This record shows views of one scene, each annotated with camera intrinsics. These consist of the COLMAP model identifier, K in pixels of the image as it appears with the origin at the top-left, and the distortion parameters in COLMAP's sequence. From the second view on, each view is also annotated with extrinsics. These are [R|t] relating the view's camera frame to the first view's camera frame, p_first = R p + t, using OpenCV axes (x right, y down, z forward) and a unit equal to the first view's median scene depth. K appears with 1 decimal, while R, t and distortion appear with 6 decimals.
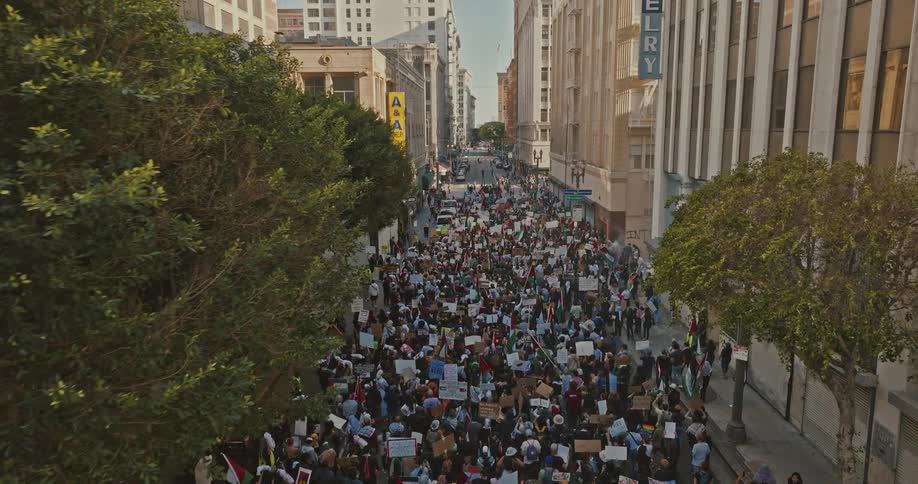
lens RADIAL K [[645.5, 0, 461.4], [0, 645.5, 242.5], [0, 0, 1]] dist [-0.006372, 0.019901]
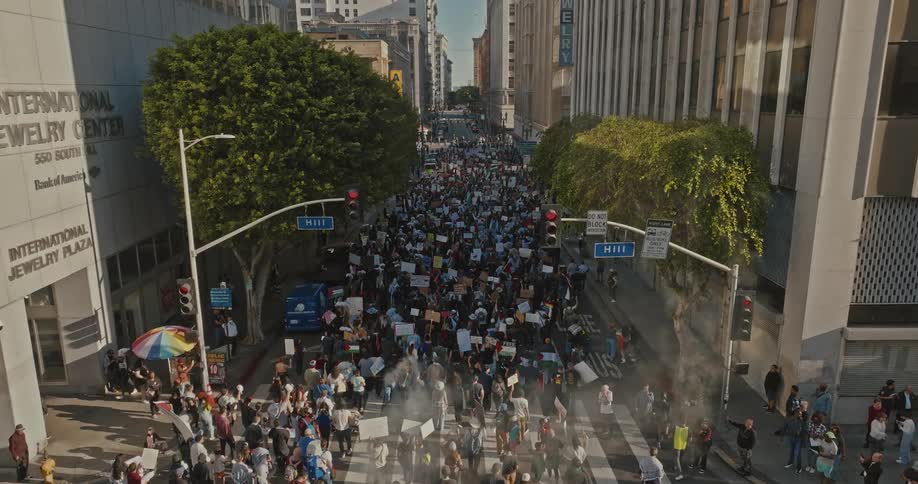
lens RADIAL K [[645.5, 0, 461.4], [0, 645.5, 242.5], [0, 0, 1]] dist [-0.006372, 0.019901]
pose [[0.999359, -0.007467, 0.034999, -0.004855], [0.005498, 0.998414, 0.056022, 0.023100], [-0.035362, -0.055793, 0.997816, -0.160360]]
